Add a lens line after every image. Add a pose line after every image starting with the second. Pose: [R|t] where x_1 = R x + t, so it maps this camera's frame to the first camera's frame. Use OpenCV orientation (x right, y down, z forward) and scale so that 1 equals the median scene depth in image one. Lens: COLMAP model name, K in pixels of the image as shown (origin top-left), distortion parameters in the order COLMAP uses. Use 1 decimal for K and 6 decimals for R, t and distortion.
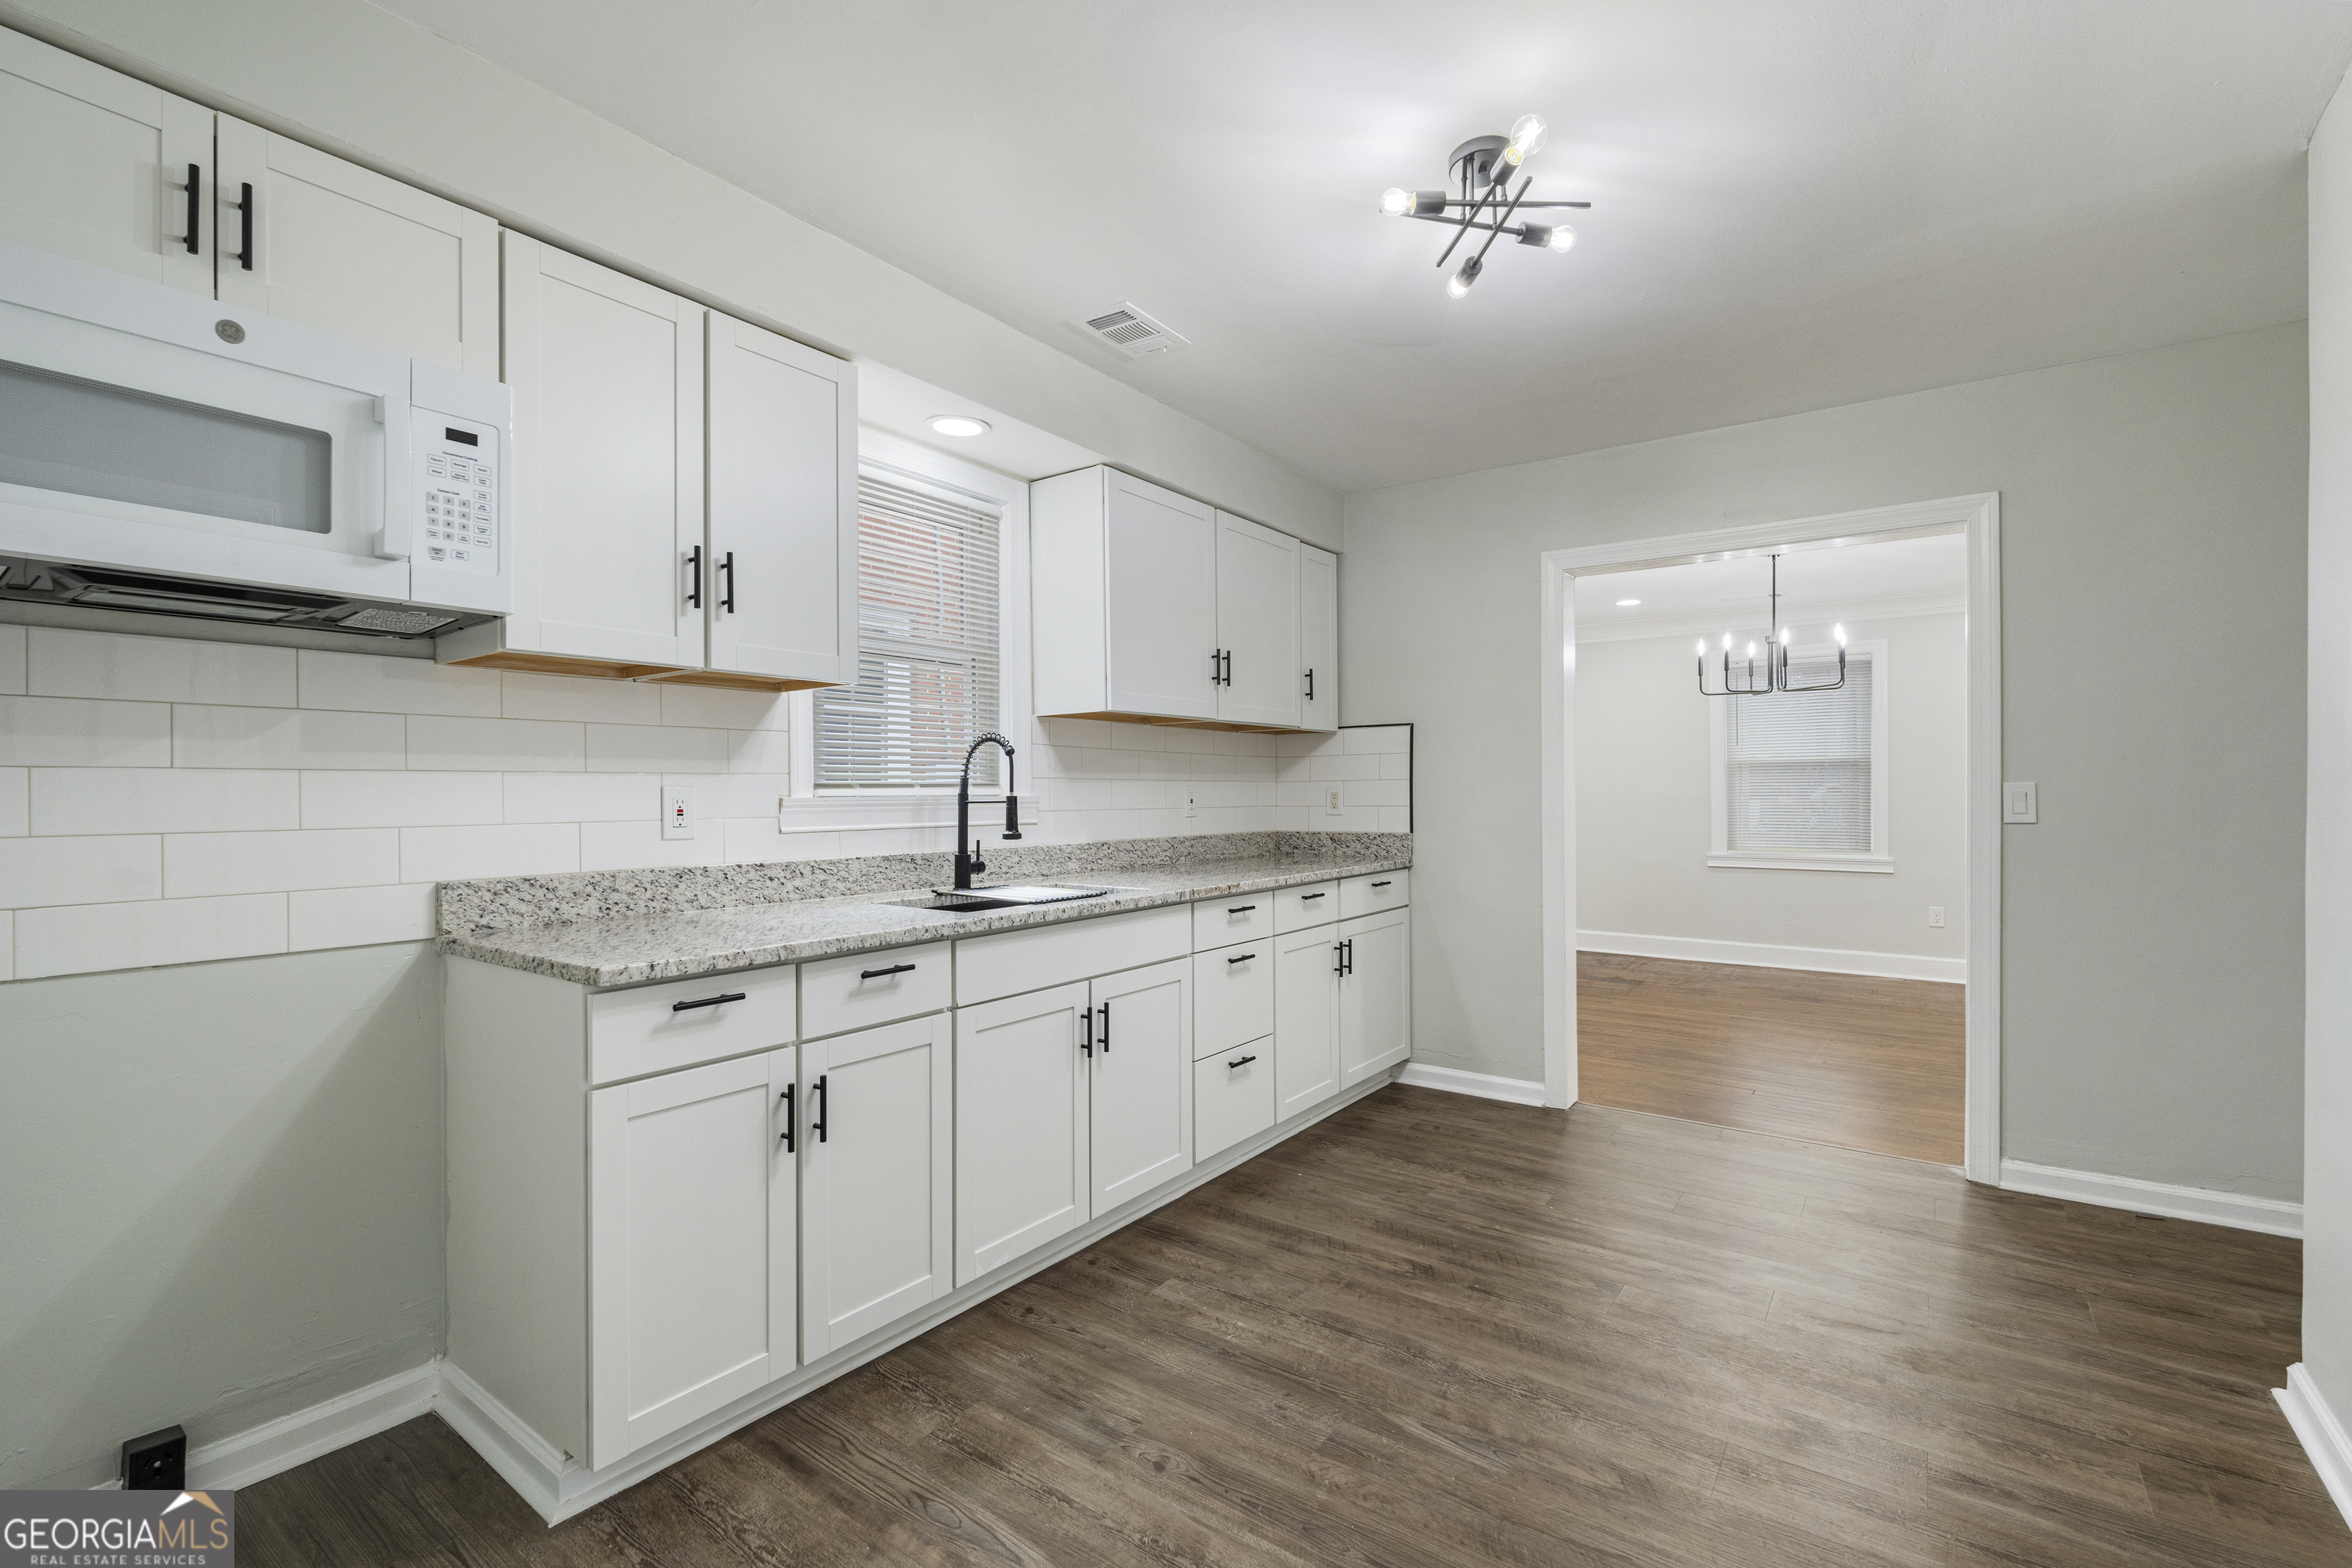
lens RADIAL K [[1042.7, 0, 1174.5], [0, 1042.7, 794.5], [0, 0, 1]] dist [-0.000611, -0.000891]
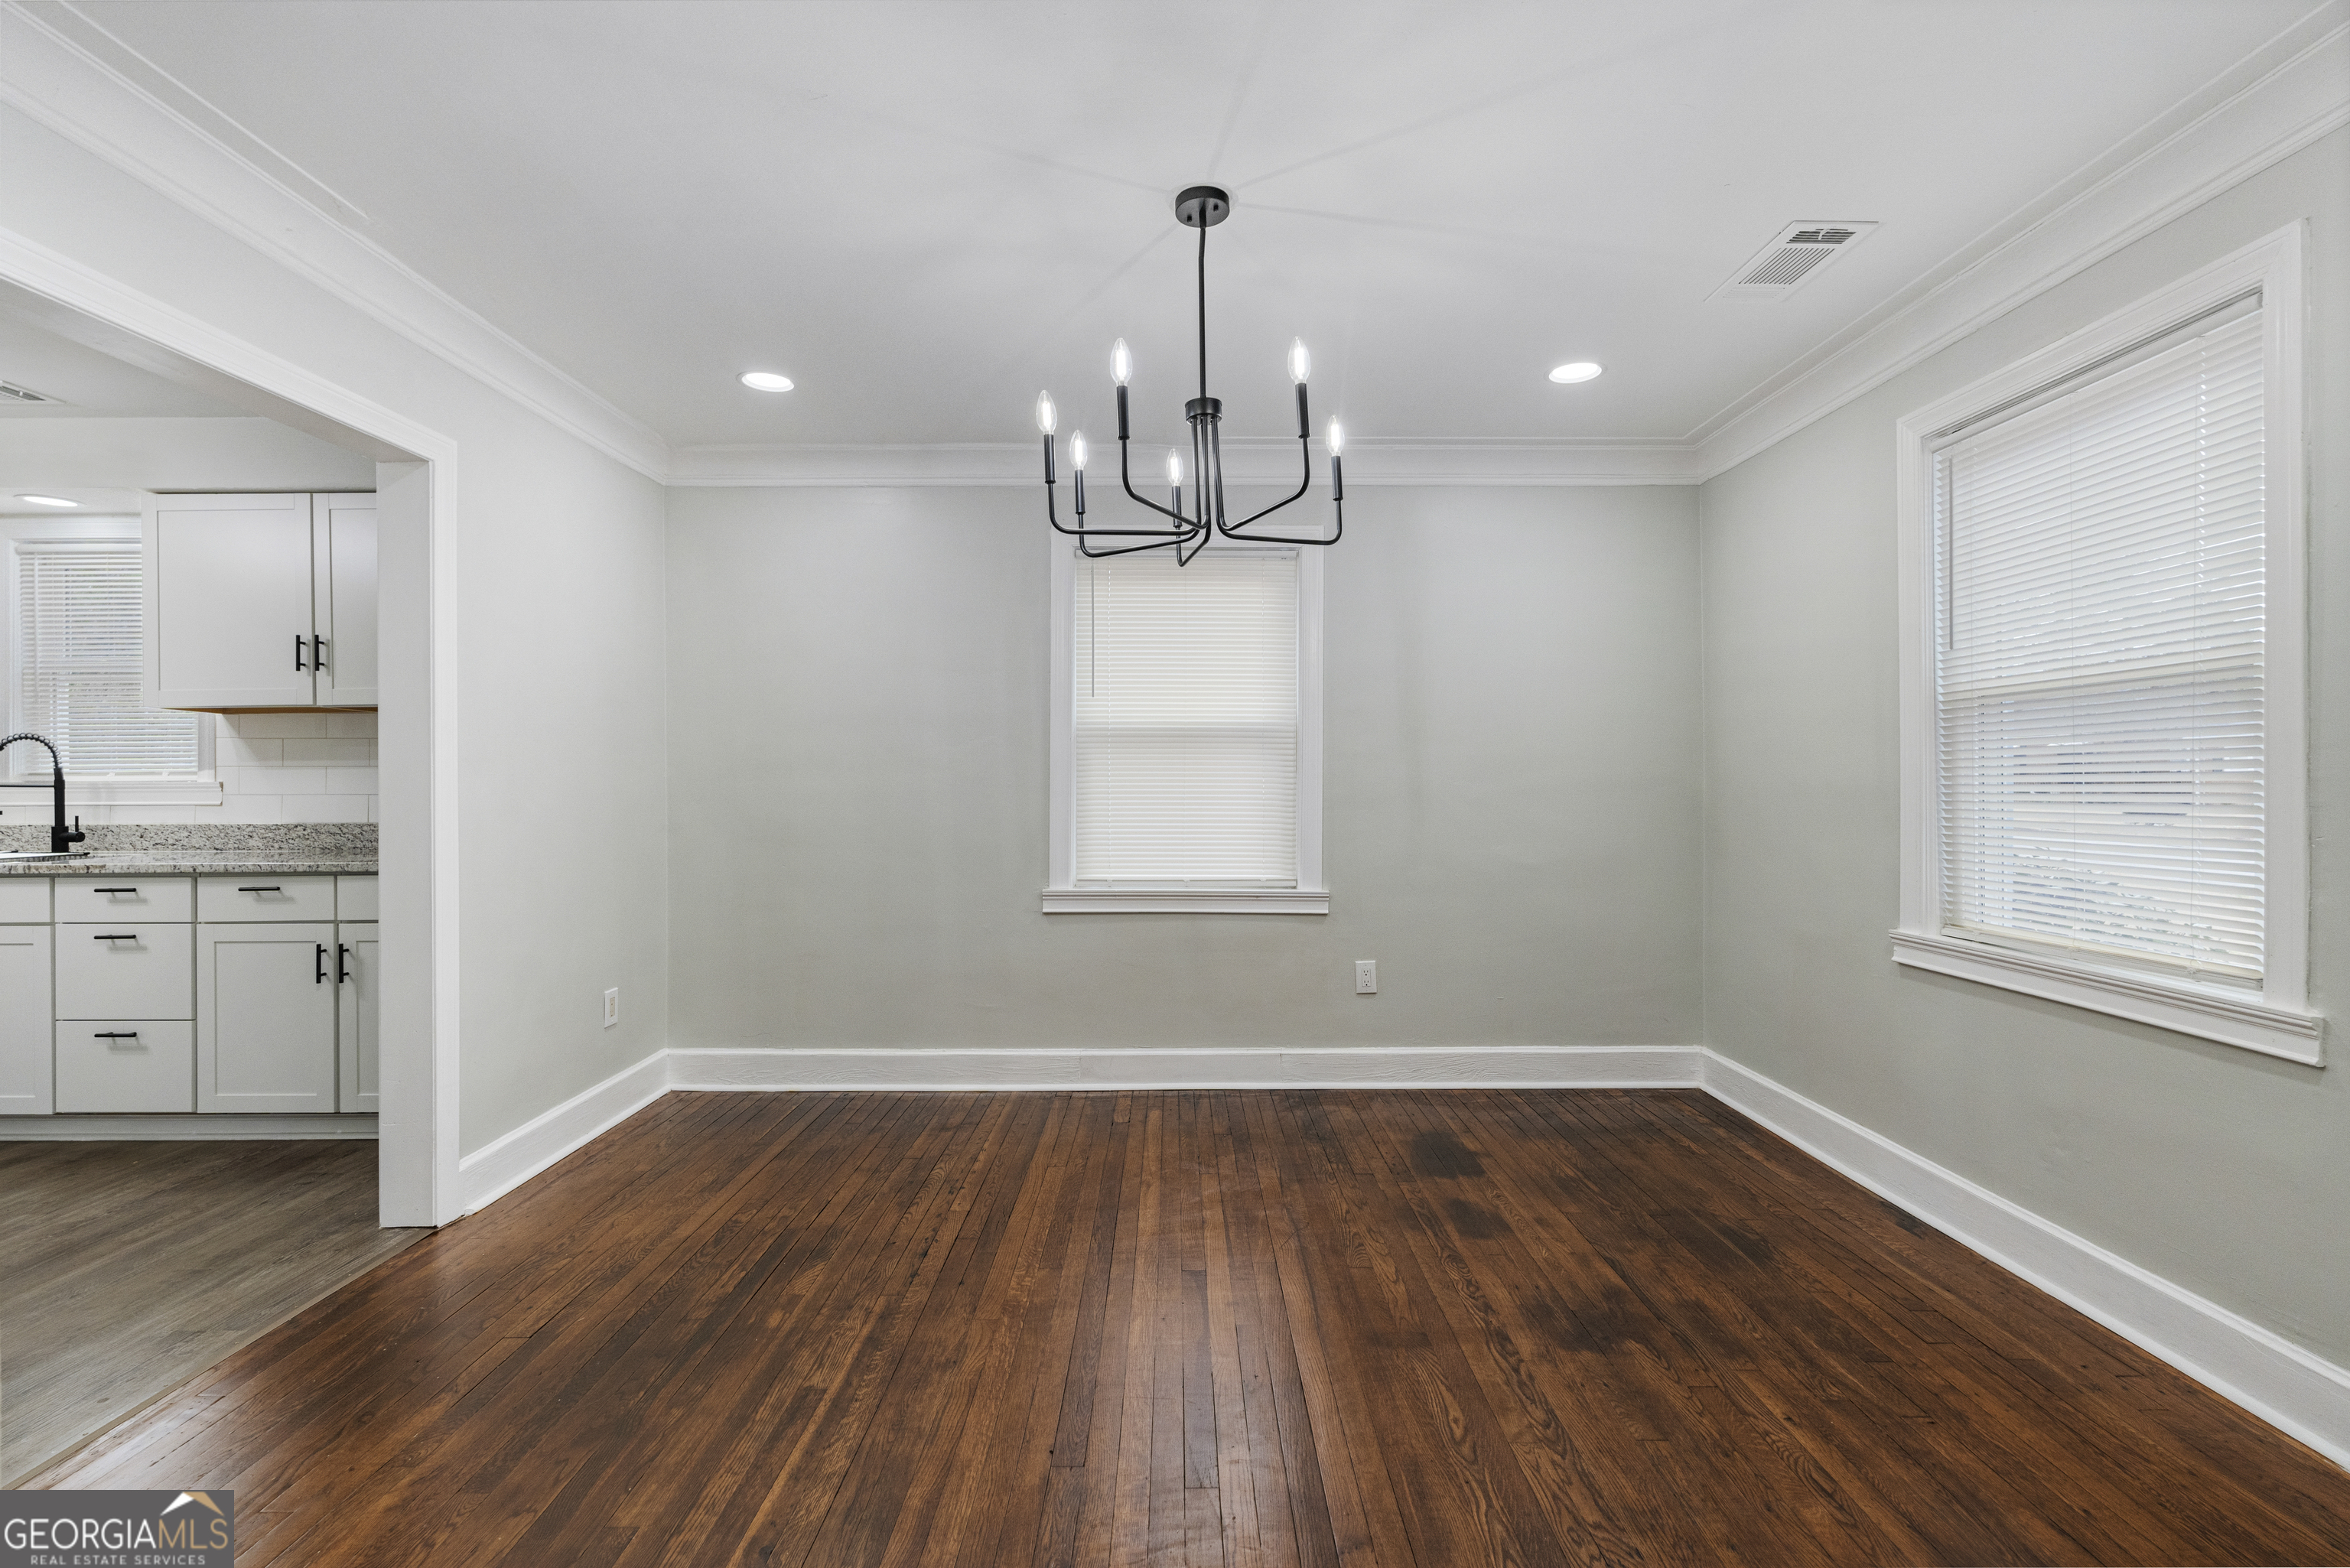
lens RADIAL K [[1041.8, 0, 1139.7], [0, 1041.8, 790.1], [0, 0, 1]] dist [-0.000611, -0.000891]
pose [[0.566332, 0.008493, -0.824133, 1.856975], [0.003427, 0.999914, 0.012659, -0.000886], [0.824170, -0.009993, 0.566255, 1.540658]]
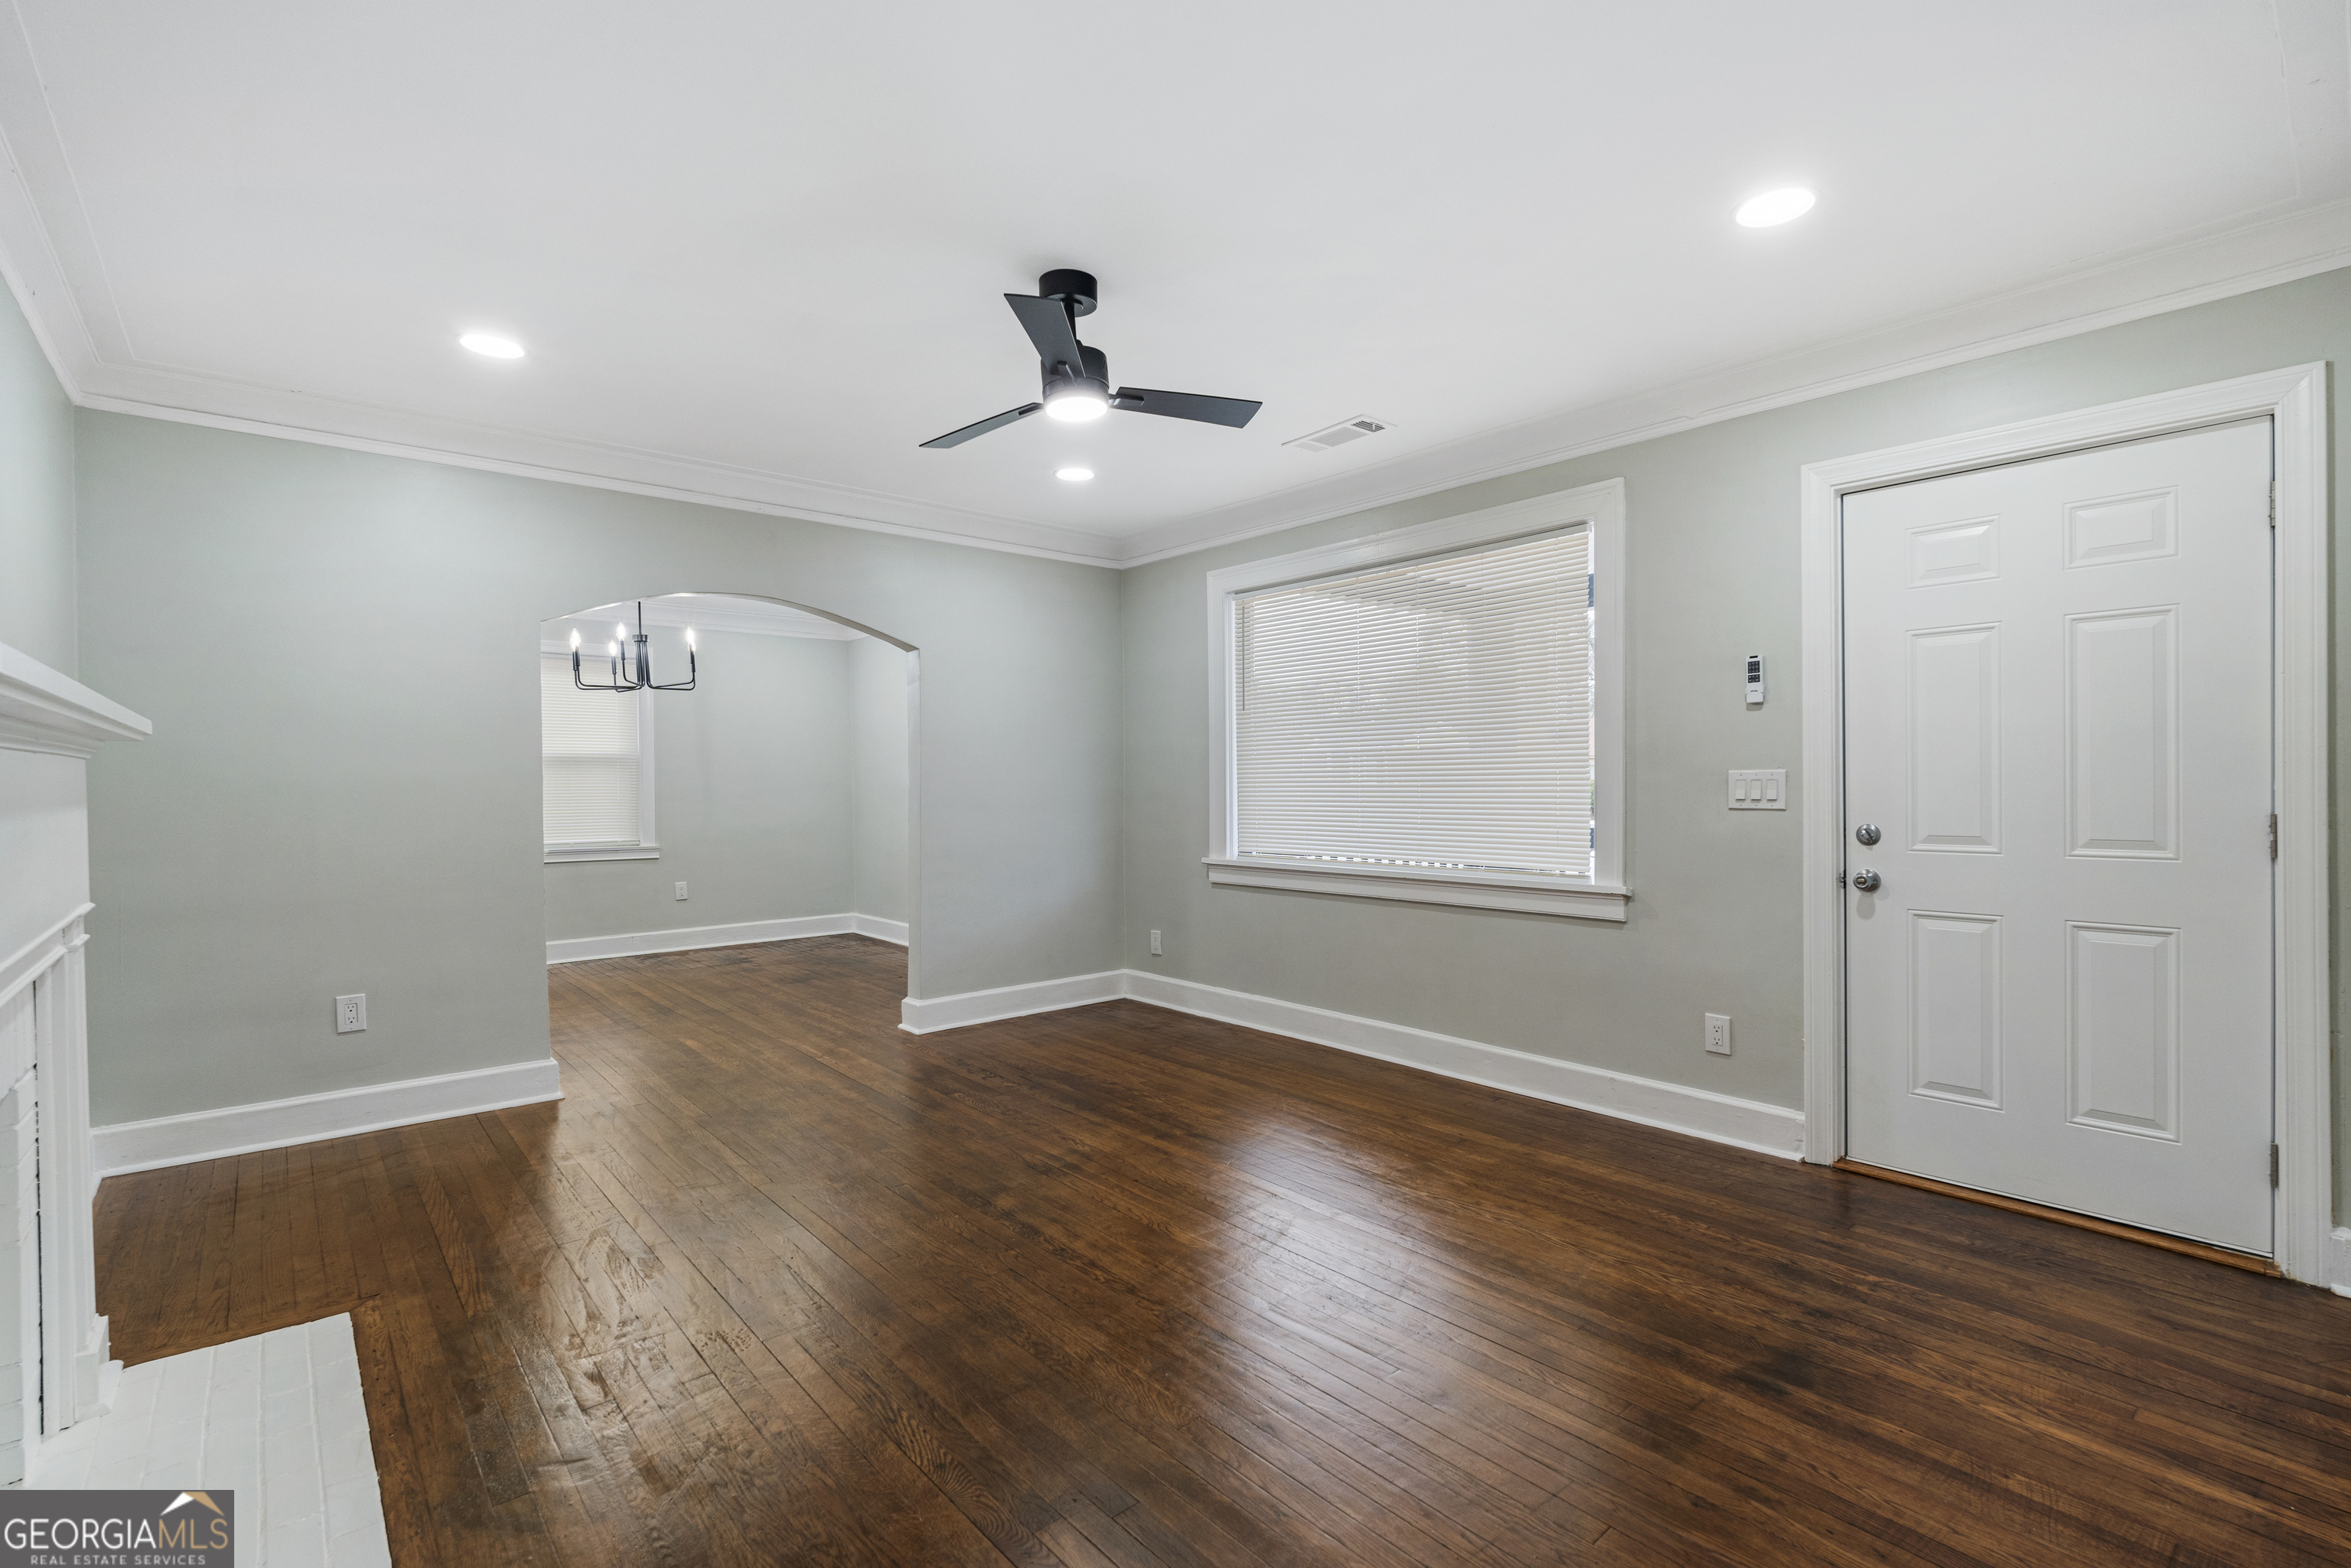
lens RADIAL K [[1042.3, 0, 1176.0], [0, 1042.3, 807.8], [0, 0, 1]] dist [-0.000611, -0.000891]
pose [[0.973267, -0.002628, -0.229663, 2.730439], [0.007721, 0.999744, 0.021280, 0.016336], [0.229549, -0.022484, 0.973037, 0.261310]]
